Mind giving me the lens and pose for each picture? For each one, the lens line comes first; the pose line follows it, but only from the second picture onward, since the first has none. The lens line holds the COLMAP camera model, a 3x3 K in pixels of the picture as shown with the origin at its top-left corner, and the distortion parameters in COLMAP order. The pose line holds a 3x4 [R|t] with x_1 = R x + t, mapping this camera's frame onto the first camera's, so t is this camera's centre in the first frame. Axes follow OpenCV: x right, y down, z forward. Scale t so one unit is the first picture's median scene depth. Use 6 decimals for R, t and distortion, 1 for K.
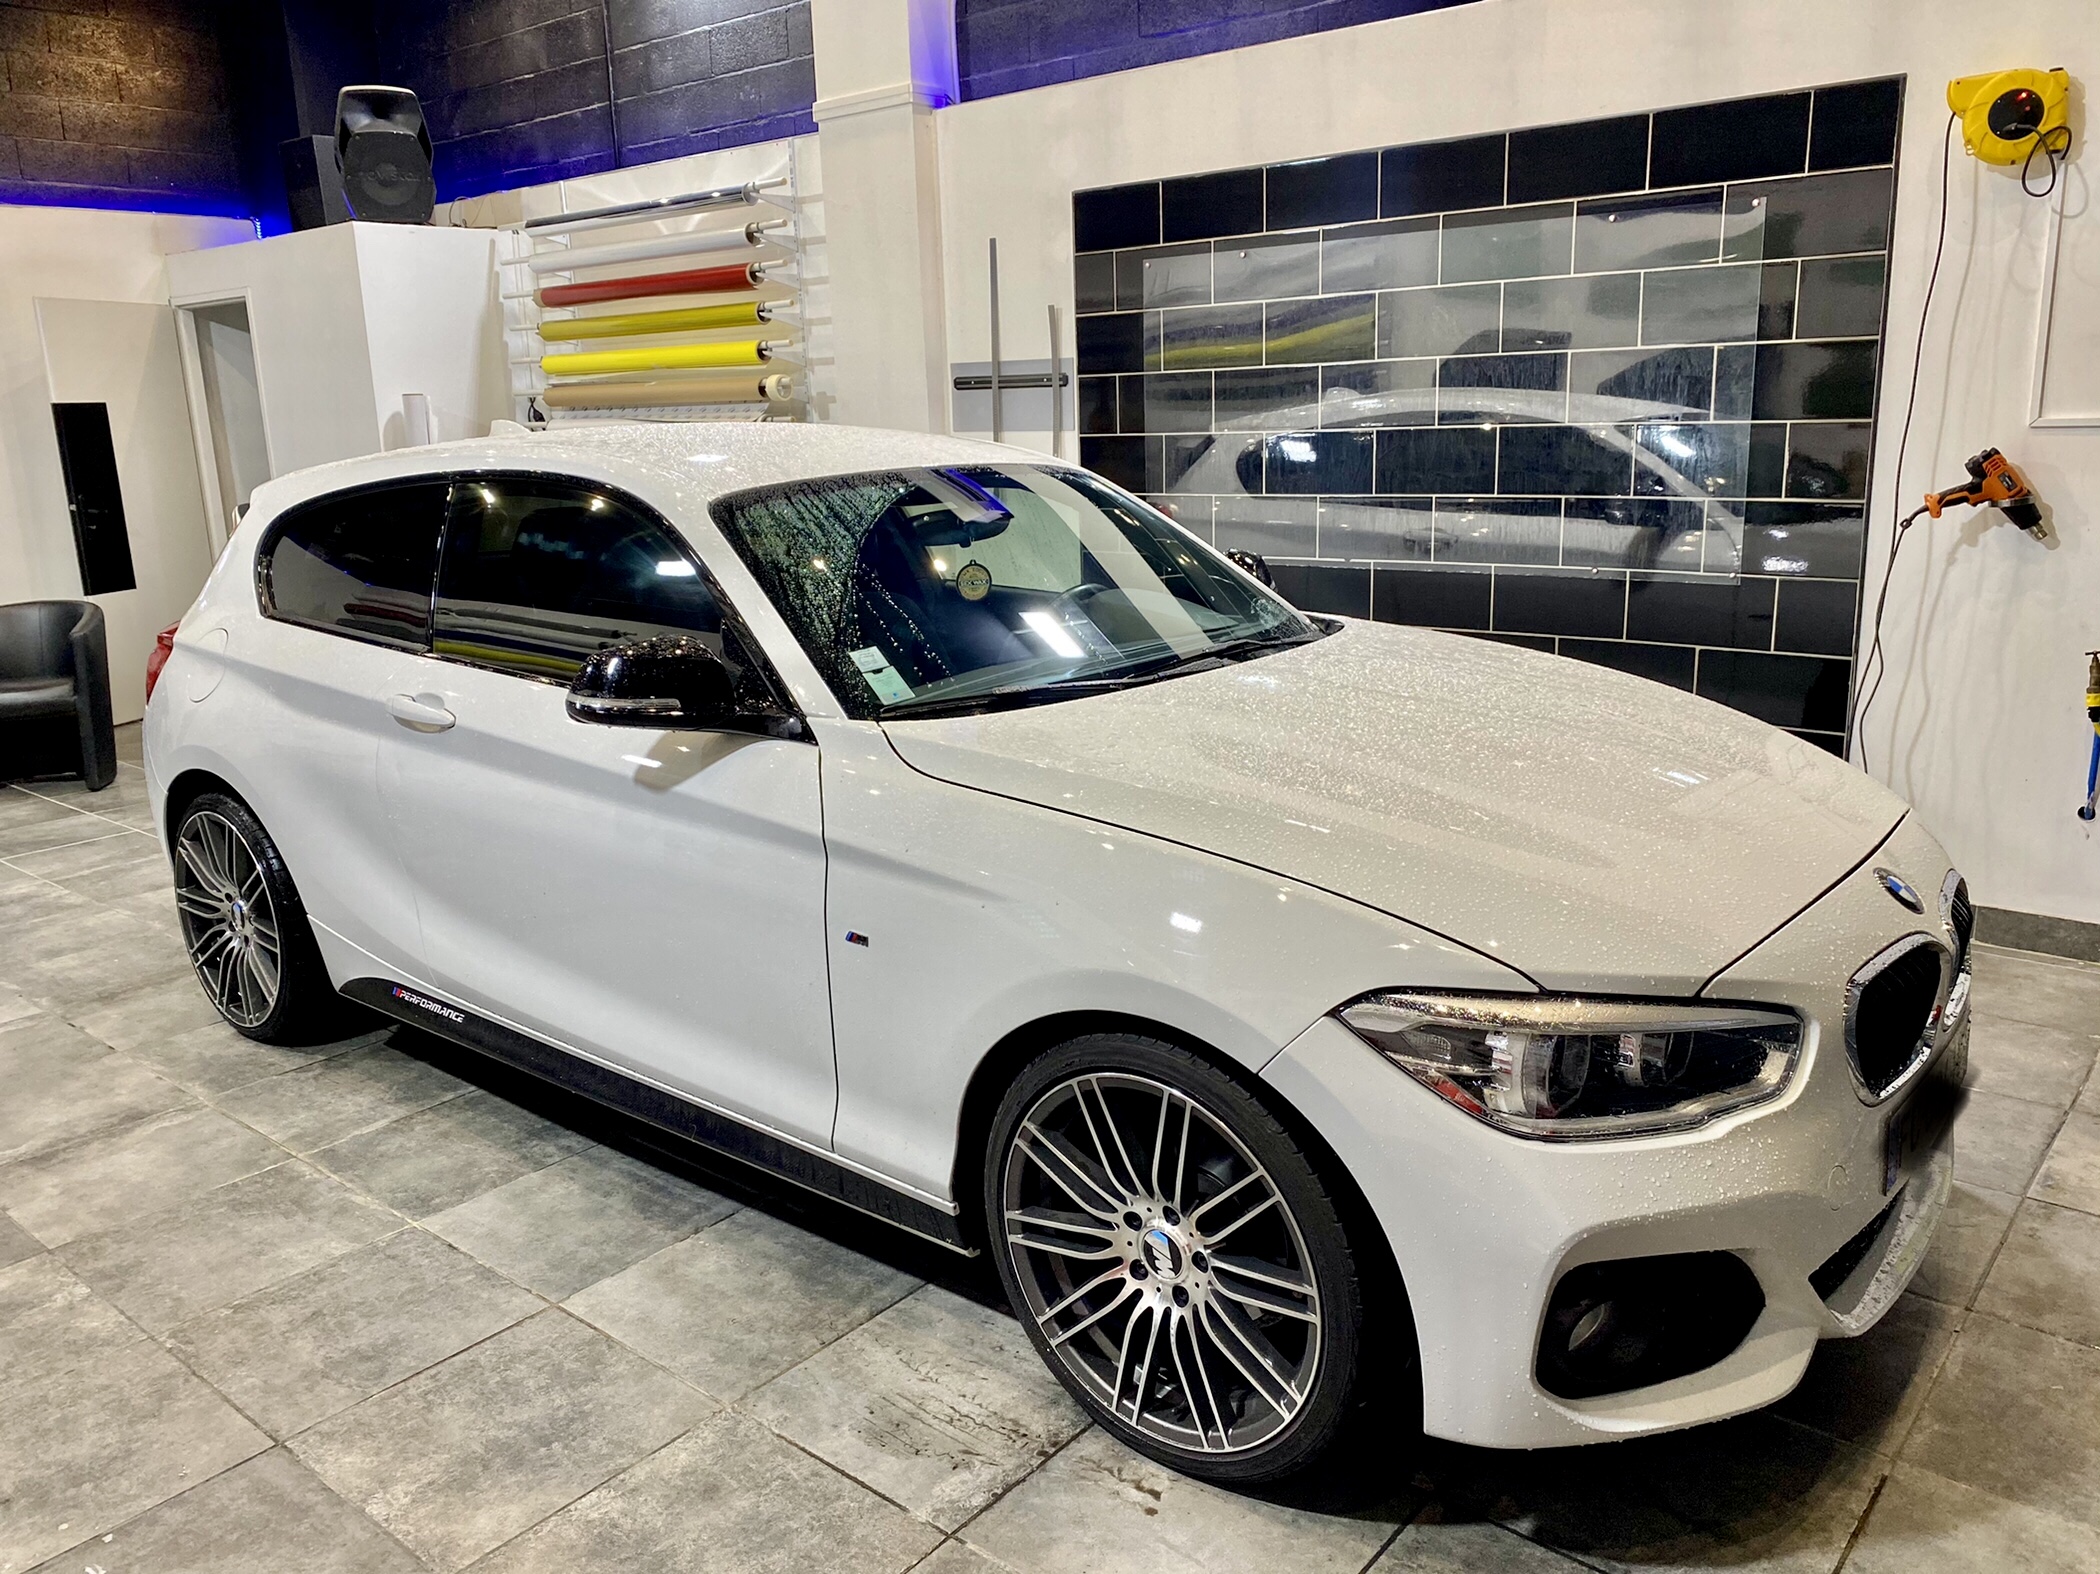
lens RADIAL K [[1596.3, 0, 1057.7], [0, 1596.3, 774.1], [0, 0, 1]] dist [0.029127, -0.024093]
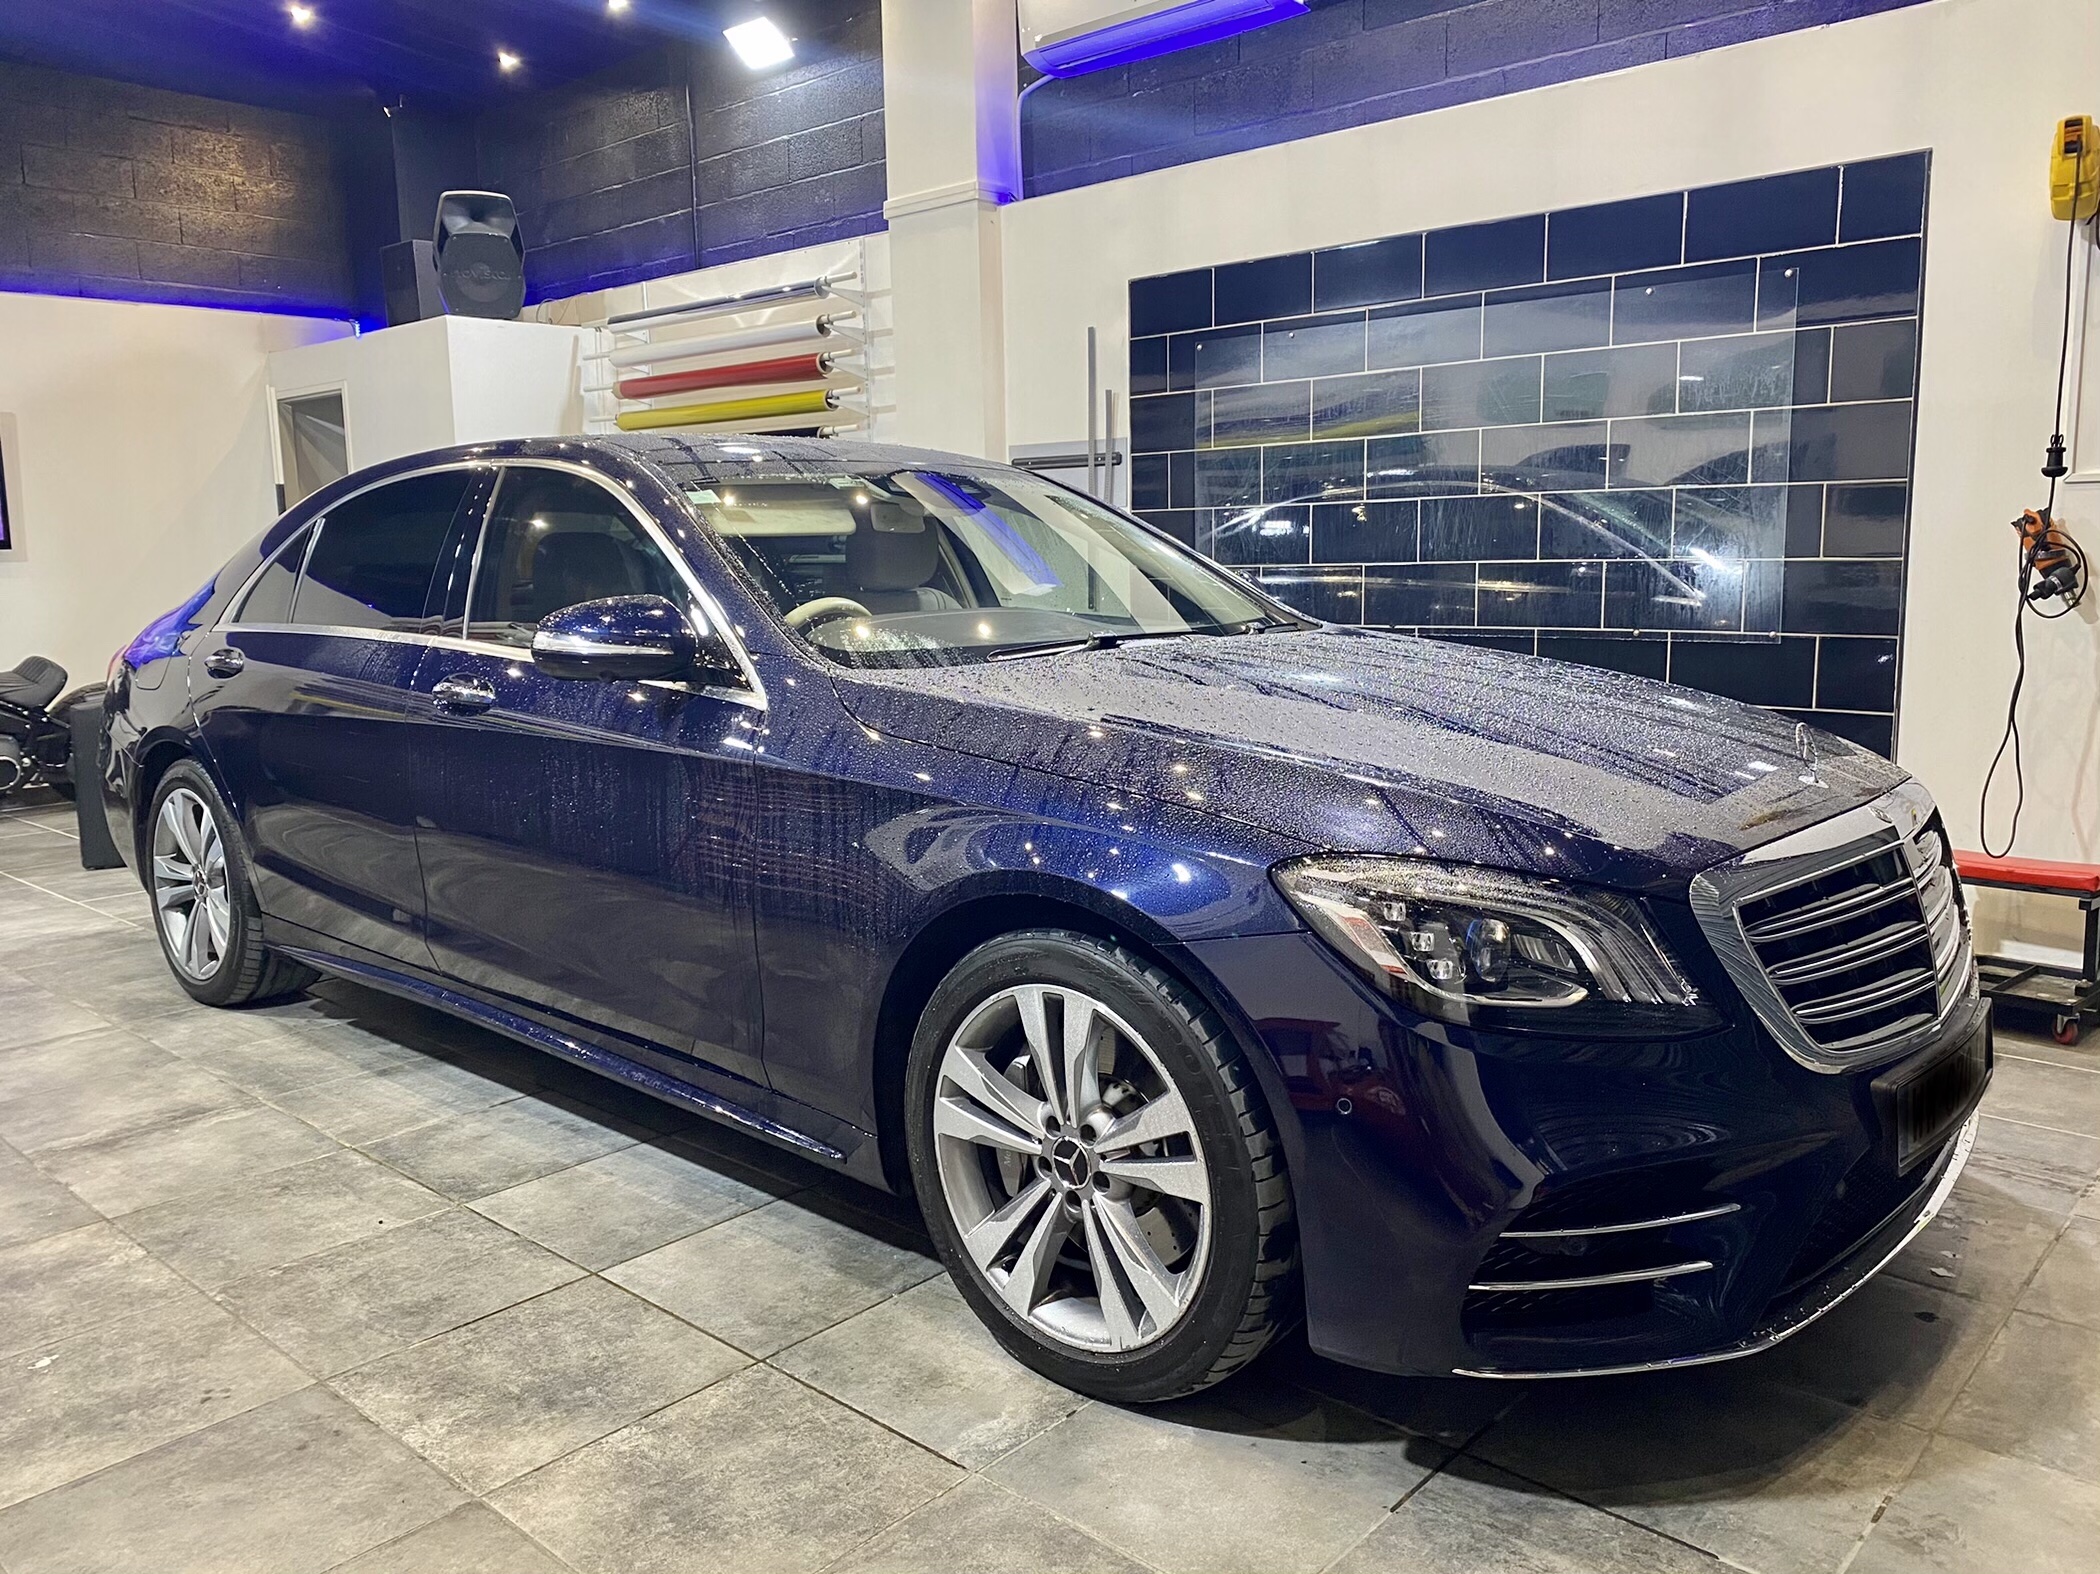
lens RADIAL K [[1596.3, 0, 1060.0], [0, 1596.3, 777.6], [0, 0, 1]] dist [0.029127, -0.024093]
pose [[0.999295, 0.016737, -0.033604, 0.007863], [-0.019440, 0.996462, -0.081769, 0.075490], [0.032116, 0.082365, 0.996085, -0.021420]]
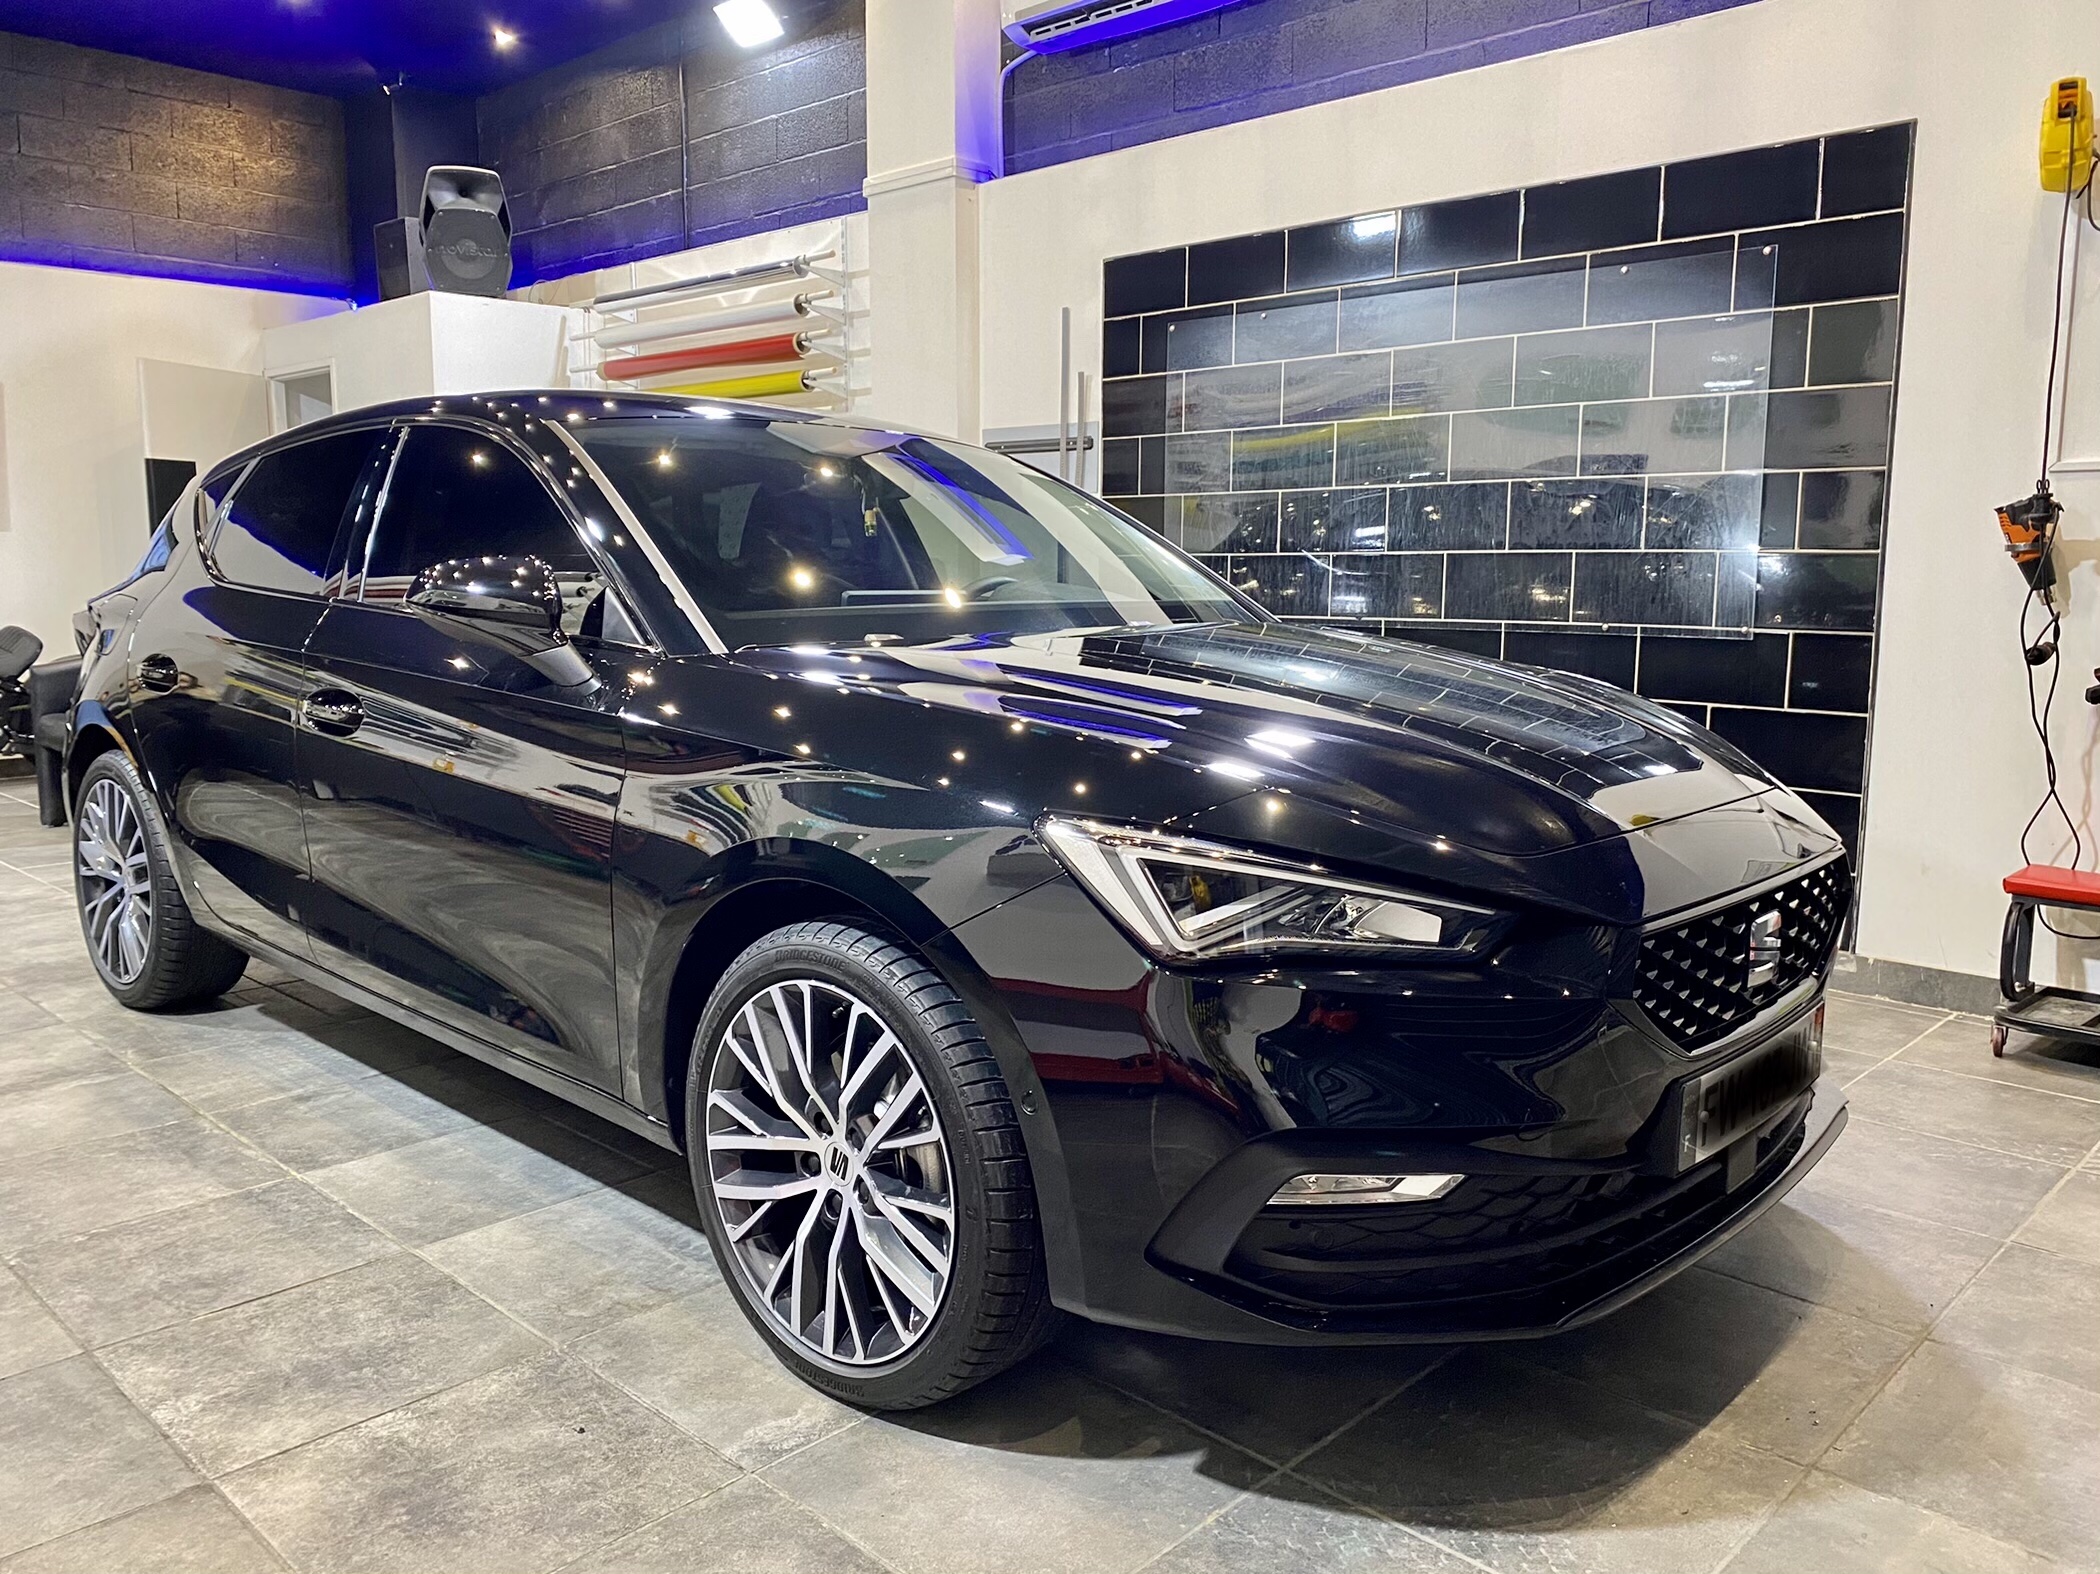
lens RADIAL K [[1596.3, 0, 1061.9], [0, 1596.3, 779.4], [0, 0, 1]] dist [0.029127, -0.024093]
pose [[0.997390, 0.043249, -0.057817, 0.091832], [-0.048388, 0.994704, -0.090675, 0.094955], [0.053589, 0.093236, 0.994201, 0.034960]]
